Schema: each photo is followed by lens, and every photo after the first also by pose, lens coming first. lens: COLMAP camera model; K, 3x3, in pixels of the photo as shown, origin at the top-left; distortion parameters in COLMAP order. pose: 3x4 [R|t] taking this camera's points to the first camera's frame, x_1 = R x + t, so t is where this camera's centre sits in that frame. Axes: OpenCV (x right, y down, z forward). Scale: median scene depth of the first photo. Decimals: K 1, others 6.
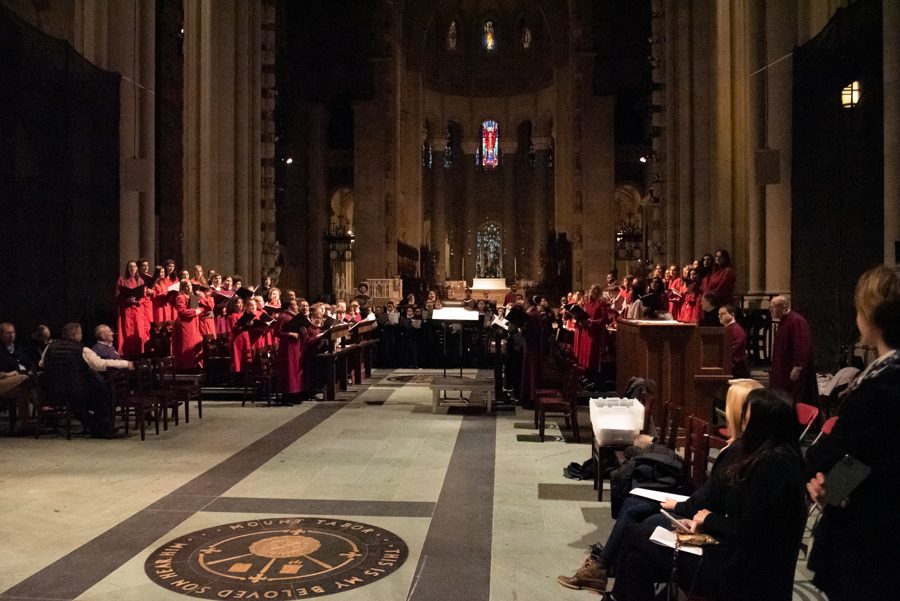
lens RADIAL K [[769.9, 0, 450.0], [0, 769.9, 300.5], [0, 0, 1]] dist [-0.041849, 0.004789]
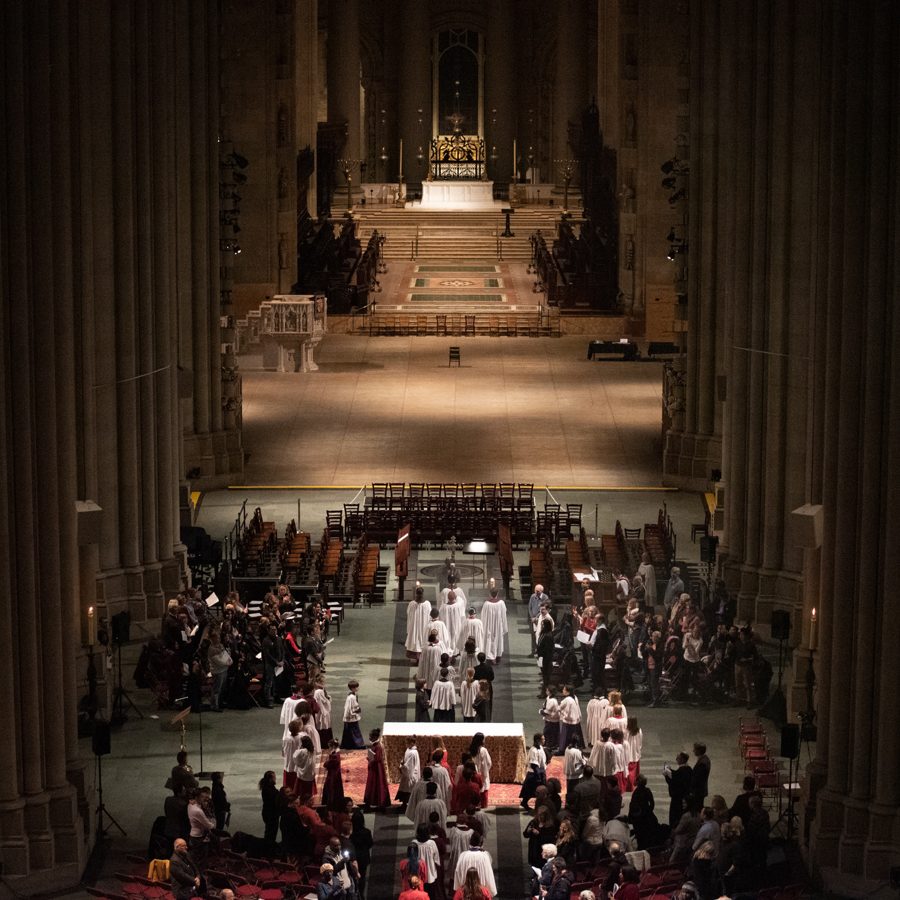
lens RADIAL K [[2631.6, 0, 450.0], [0, 2631.6, 450.0], [0, 0, 1]] dist [-0.215950, 0.123530]
pose [[0.998105, -0.009036, 0.060859, -0.172679], [-0.001933, 0.984061, 0.177820, -0.515645], [-0.061496, -0.177601, 0.982179, -1.934215]]
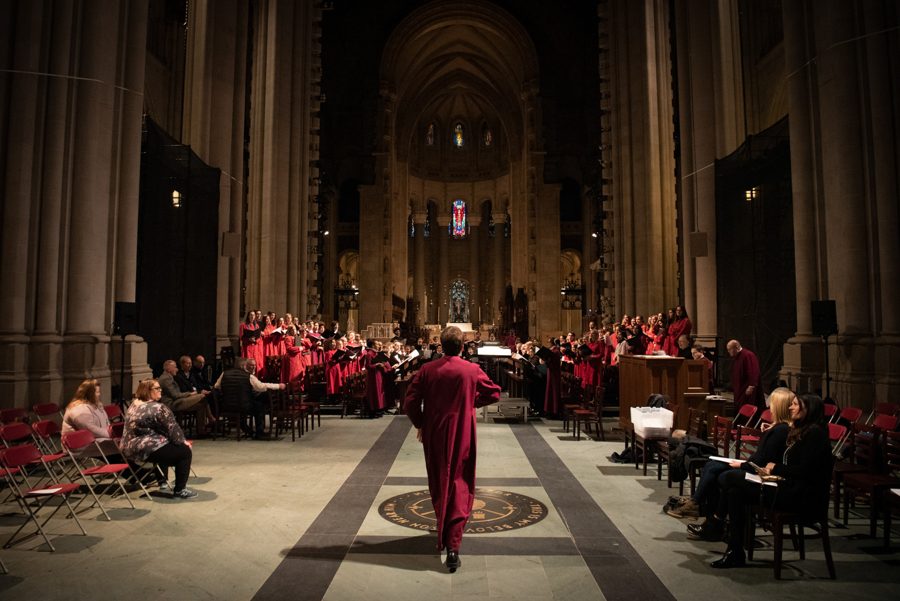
lens RADIAL K [[613.6, 0, 450.0], [0, 613.6, 300.5], [0, 0, 1]] dist [-0.058428, 0.000791]
pose [[0.998643, 0.006028, 0.051738, -0.057923], [-0.002672, 0.997902, -0.064692, -0.000581], [-0.052019, 0.064466, 0.996563, -0.043308]]
